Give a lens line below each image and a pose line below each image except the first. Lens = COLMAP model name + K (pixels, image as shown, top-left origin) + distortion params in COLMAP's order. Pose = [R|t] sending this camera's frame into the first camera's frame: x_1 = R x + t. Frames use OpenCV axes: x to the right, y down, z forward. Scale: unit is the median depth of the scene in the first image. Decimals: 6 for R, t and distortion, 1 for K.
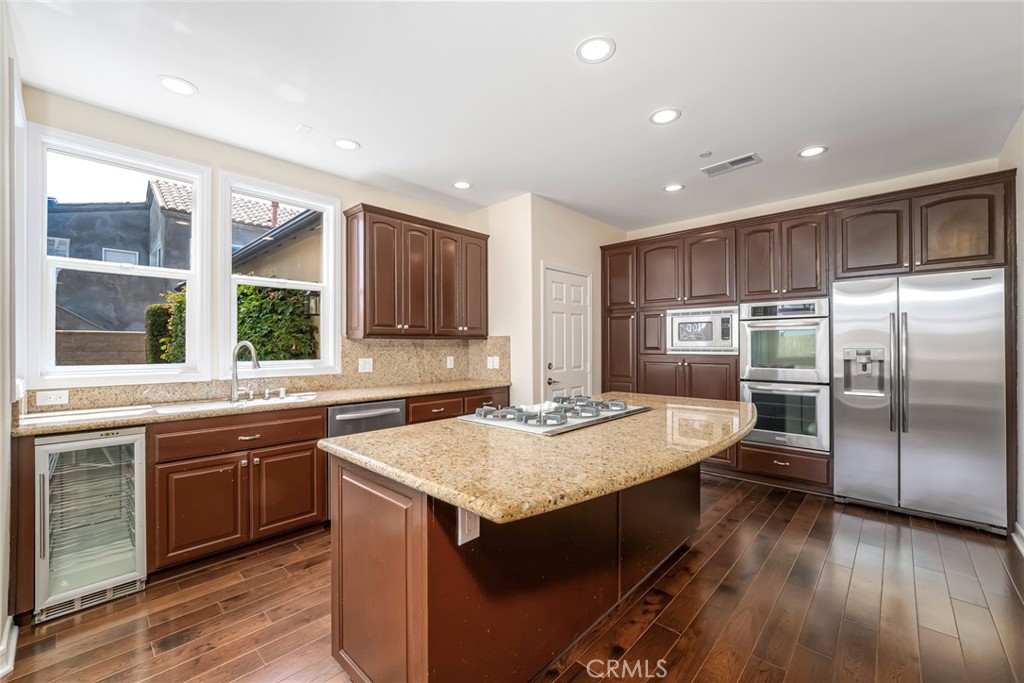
lens RADIAL K [[415.2, 0, 508.0], [0, 415.2, 344.3], [0, 0, 1]] dist [-0.013661, 0.000493]
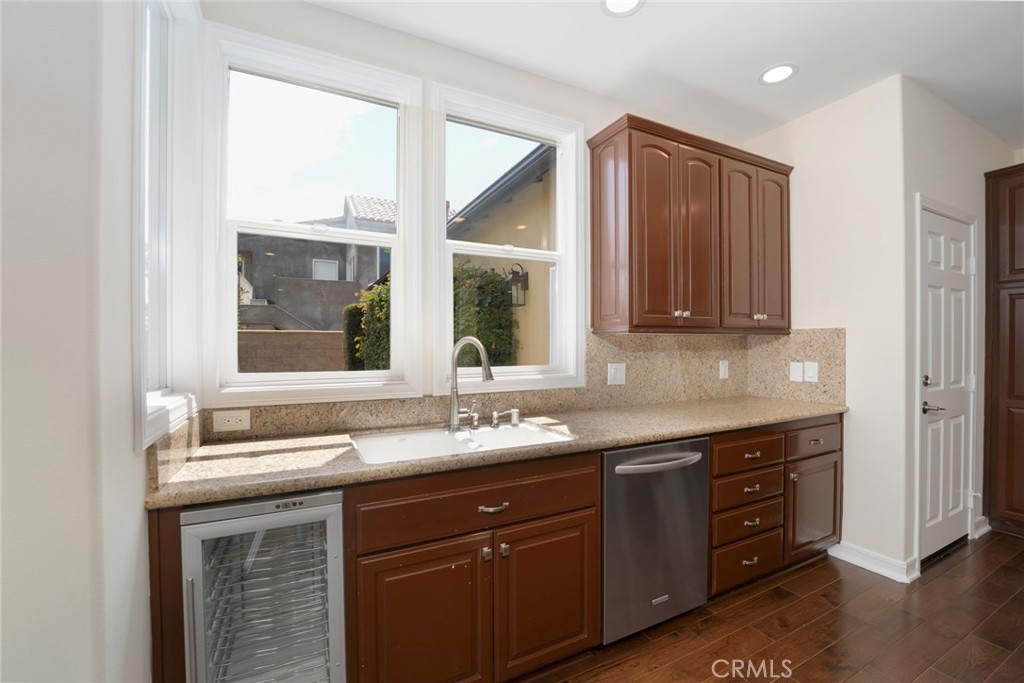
lens RADIAL K [[423.0, 0, 509.7], [0, 423.0, 347.2], [0, 0, 1]] dist [-0.025723, 0.000234]
pose [[0.940116, 0.003034, -0.340840, -0.277399], [0.000503, 0.999947, 0.010289, 0.000877], [0.340854, -0.009844, 0.940065, 0.316422]]
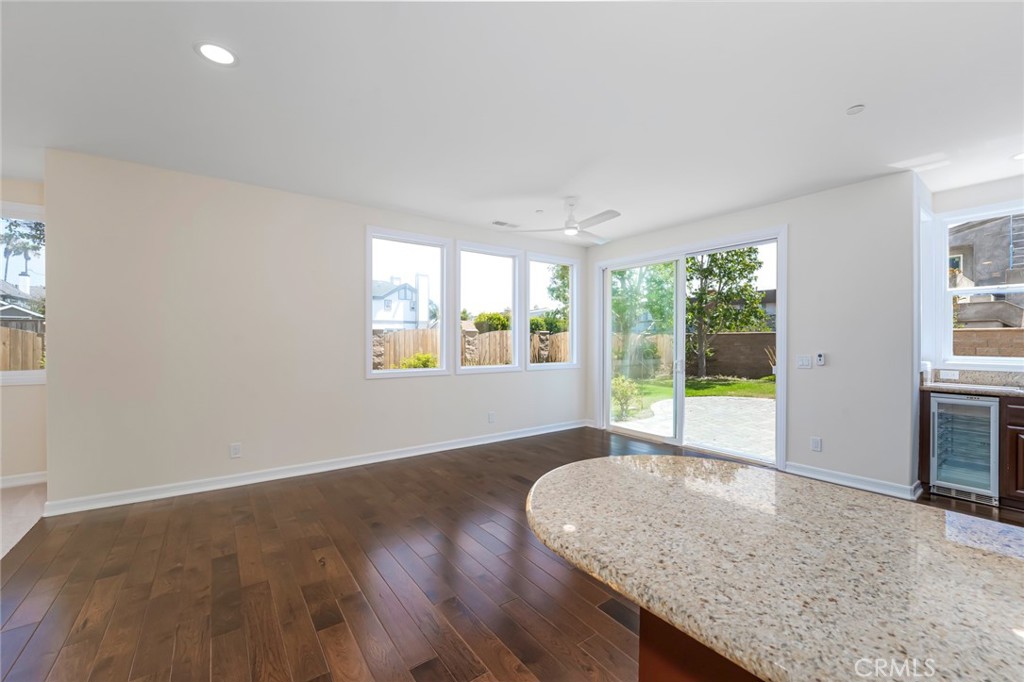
lens RADIAL K [[409.6, 0, 512.0], [0, 409.6, 341.0], [0, 0, 1]] dist [-0.010009, 0.000319]
pose [[-0.181495, 0.001432, -0.983391, 0.521719], [0.001573, 0.999998, 0.001165, -0.006759], [0.983391, -0.001336, -0.181496, -0.283637]]
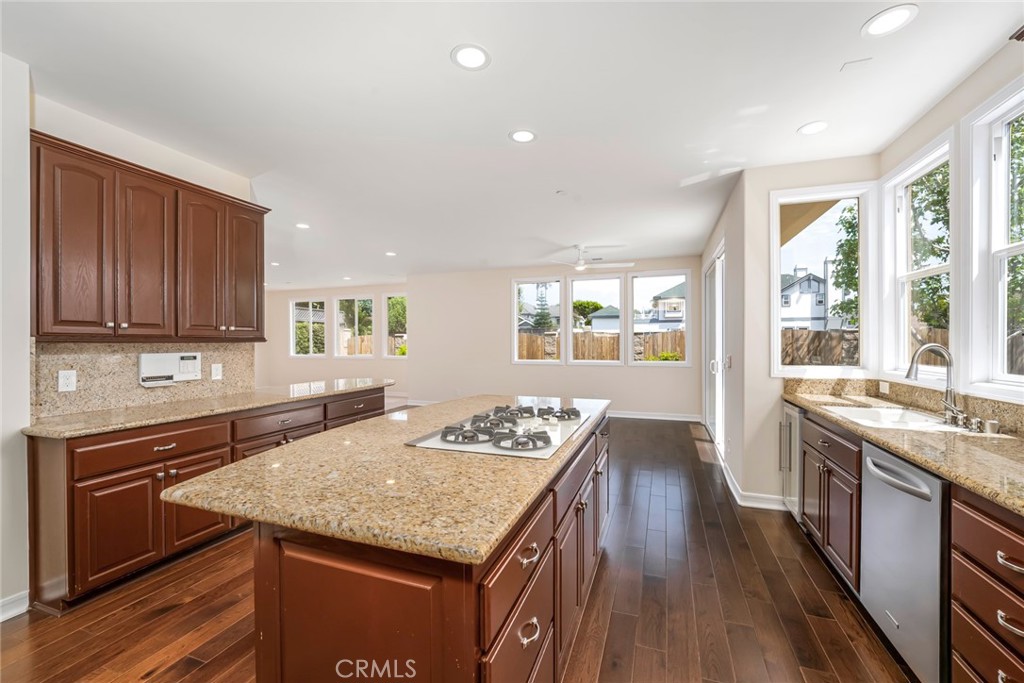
lens RADIAL K [[416.0, 0, 514.6], [0, 416.0, 337.2], [0, 0, 1]] dist [-0.013056, 0.000237]
pose [[-0.917226, 0.000119, -0.398366, 0.286852], [0.004251, 0.999946, -0.009489, -0.015023], [0.398343, -0.010397, -0.917177, 1.095686]]
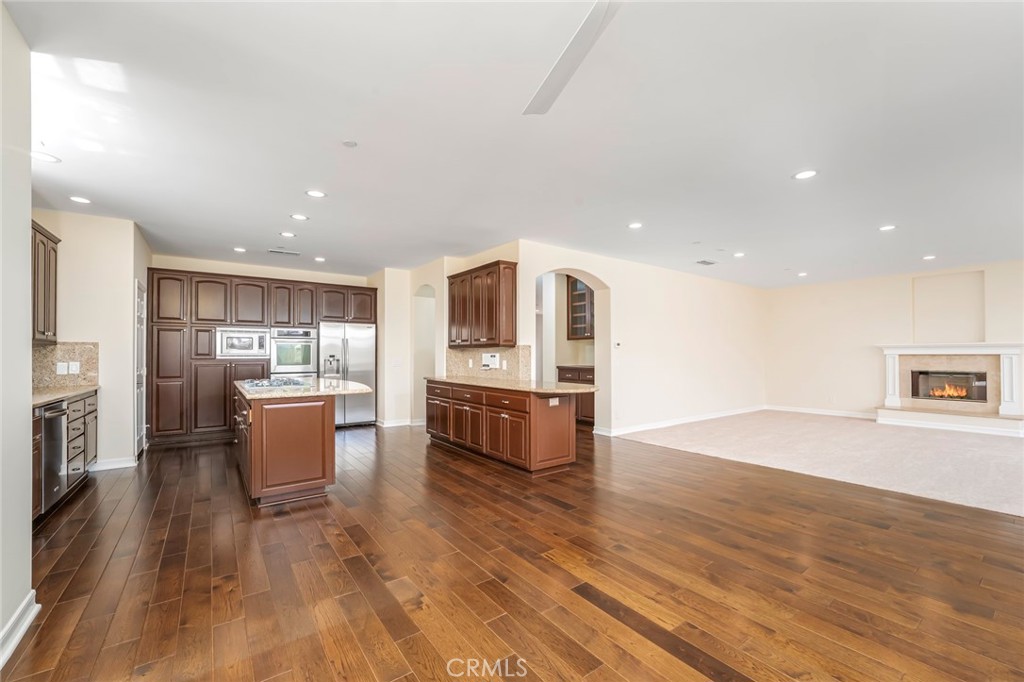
lens RADIAL K [[415.9, 0, 516.0], [0, 415.9, 352.3], [0, 0, 1]] dist [-0.011226, -0.000120]
pose [[0.175235, 0.008757, 0.984488, -0.978720], [-0.000957, 0.999961, -0.008724, 0.015368], [-0.984526, 0.000587, 0.175236, -0.295071]]
